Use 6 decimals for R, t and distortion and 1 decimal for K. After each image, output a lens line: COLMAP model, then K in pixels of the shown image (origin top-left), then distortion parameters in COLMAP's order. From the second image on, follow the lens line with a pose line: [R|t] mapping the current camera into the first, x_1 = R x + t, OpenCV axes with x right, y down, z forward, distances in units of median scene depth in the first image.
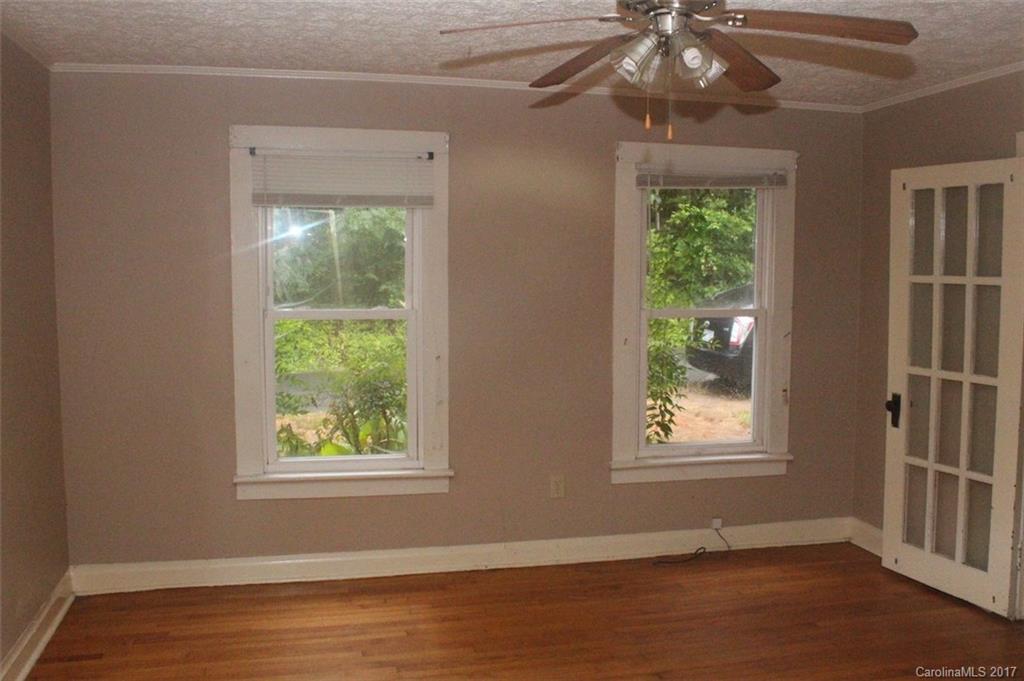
lens RADIAL K [[950.7, 0, 512.0], [0, 950.7, 340.5], [0, 0, 1]] dist [-0.117902, 0.114934]
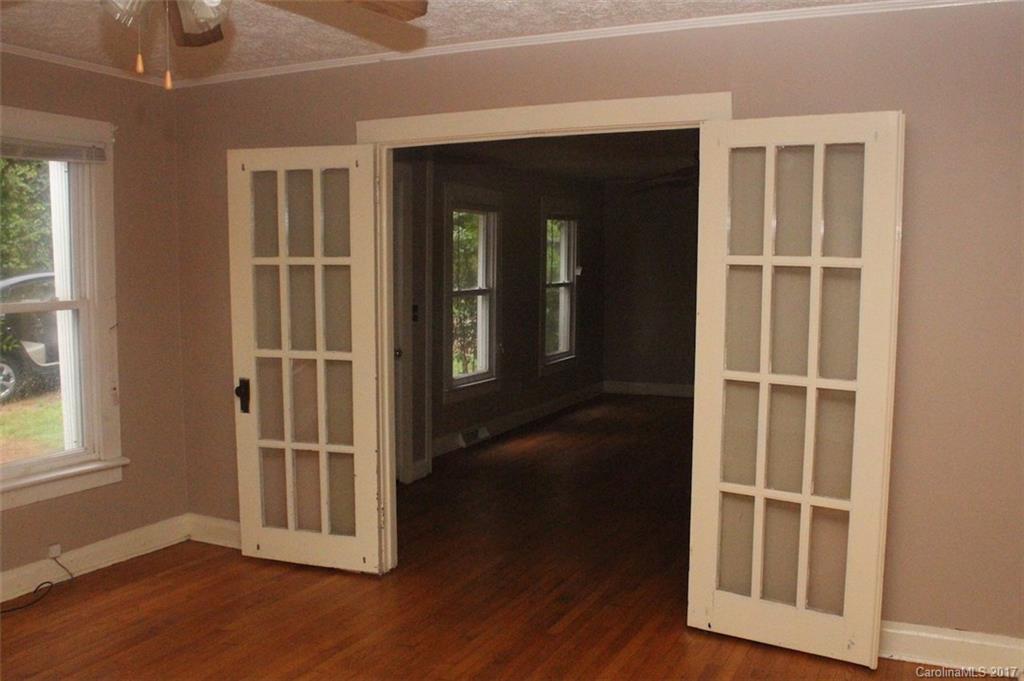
lens RADIAL K [[950.7, 0, 512.0], [0, 950.7, 340.5], [0, 0, 1]] dist [-0.117902, 0.114934]
pose [[0.642062, -0.069659, 0.763482, -0.163793], [0.064958, 0.997225, 0.036359, -0.000678], [-0.763896, 0.026250, 0.644805, 0.147701]]
